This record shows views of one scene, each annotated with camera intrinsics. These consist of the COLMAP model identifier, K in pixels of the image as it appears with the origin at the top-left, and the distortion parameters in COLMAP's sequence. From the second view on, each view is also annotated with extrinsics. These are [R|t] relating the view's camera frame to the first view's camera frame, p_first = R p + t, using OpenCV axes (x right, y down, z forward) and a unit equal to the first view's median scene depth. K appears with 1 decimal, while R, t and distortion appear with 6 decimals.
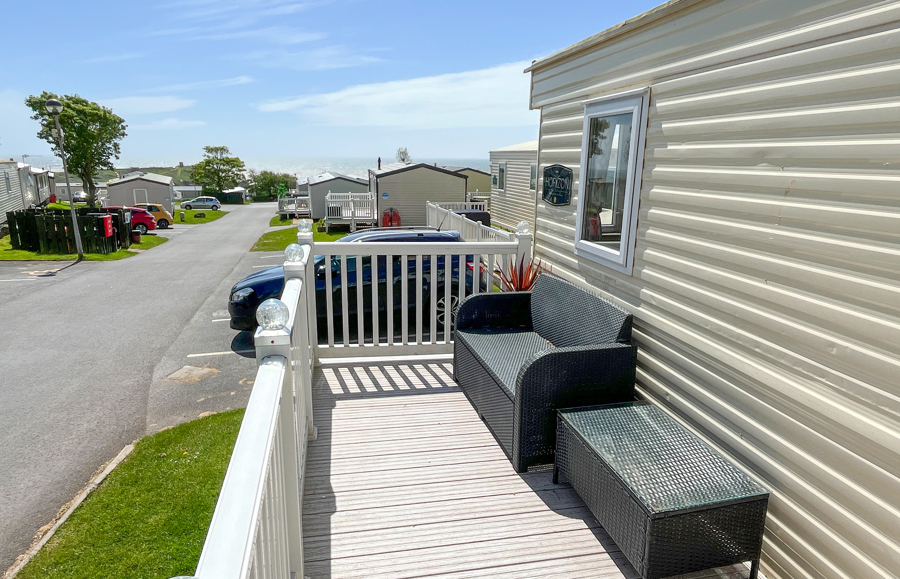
lens RADIAL K [[530.1, 0, 446.6], [0, 530.1, 285.1], [0, 0, 1]] dist [-0.020635, 0.005655]
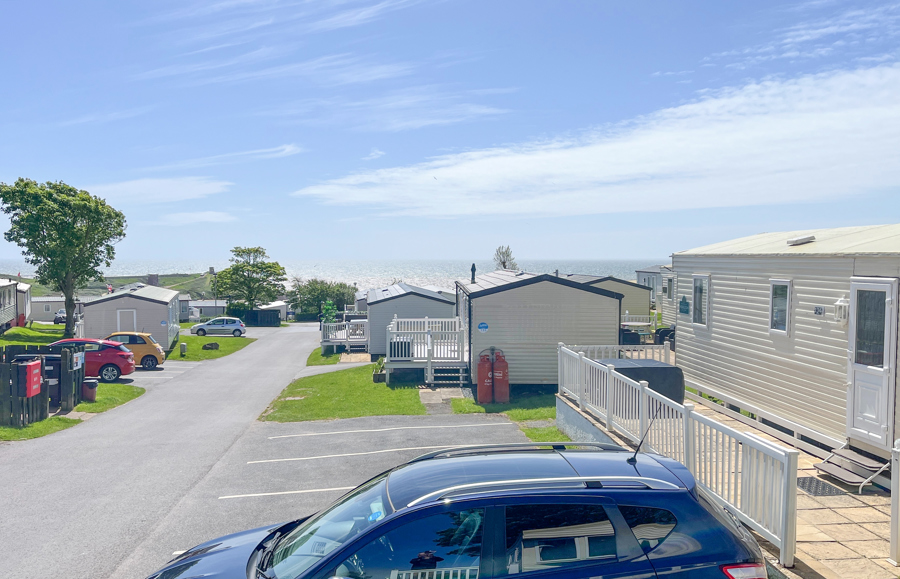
lens RADIAL K [[692.9, 0, 451.5], [0, 692.9, 290.2], [0, 0, 1]] dist [-0.011354, -0.007836]
pose [[0.989275, -0.002352, -0.146048, -0.027816], [-0.025086, 0.982278, -0.185743, -0.048051], [0.143897, 0.187414, 0.971684, 0.168674]]
